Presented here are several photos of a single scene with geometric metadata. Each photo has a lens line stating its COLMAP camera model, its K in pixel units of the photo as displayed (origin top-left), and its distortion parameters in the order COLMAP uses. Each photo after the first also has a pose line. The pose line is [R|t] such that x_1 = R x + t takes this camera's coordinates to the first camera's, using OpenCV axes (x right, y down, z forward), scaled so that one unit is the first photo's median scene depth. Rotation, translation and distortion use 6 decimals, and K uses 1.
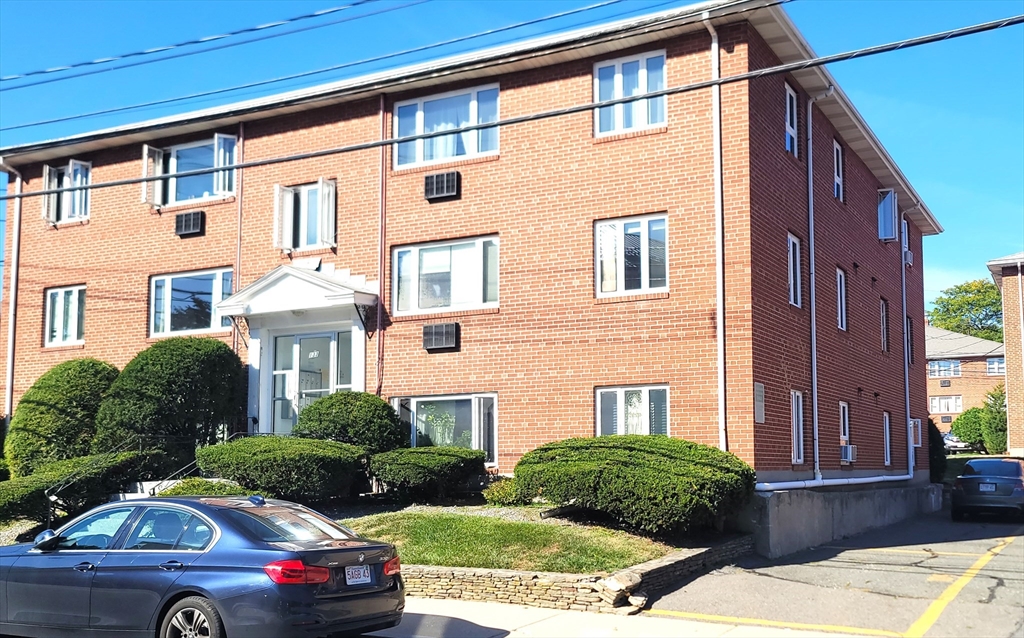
lens RADIAL K [[1136.2, 0, 519.8], [0, 1136.2, 349.1], [0, 0, 1]] dist [0.052346, 0.000000]
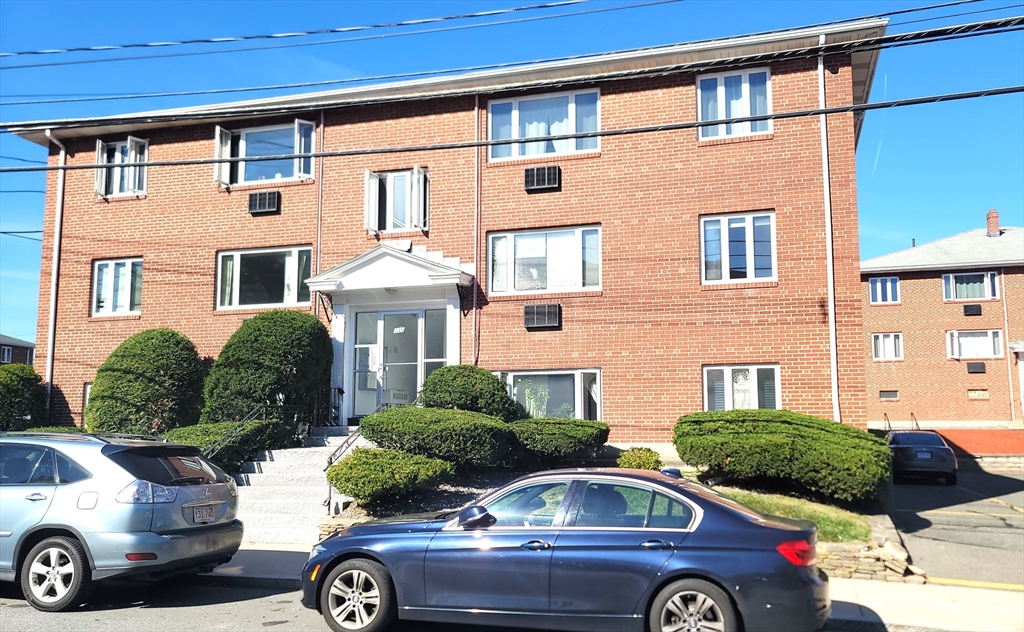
lens RADIAL K [[905.2, 0, 511.3], [0, 905.2, 319.0], [0, 0, 1]] dist [0.056786, -0.011421]
pose [[0.977620, 0.030946, 0.208088, -0.272306], [-0.025637, 0.999275, -0.028160, 0.016383], [-0.208809, 0.022195, 0.977705, 0.159111]]
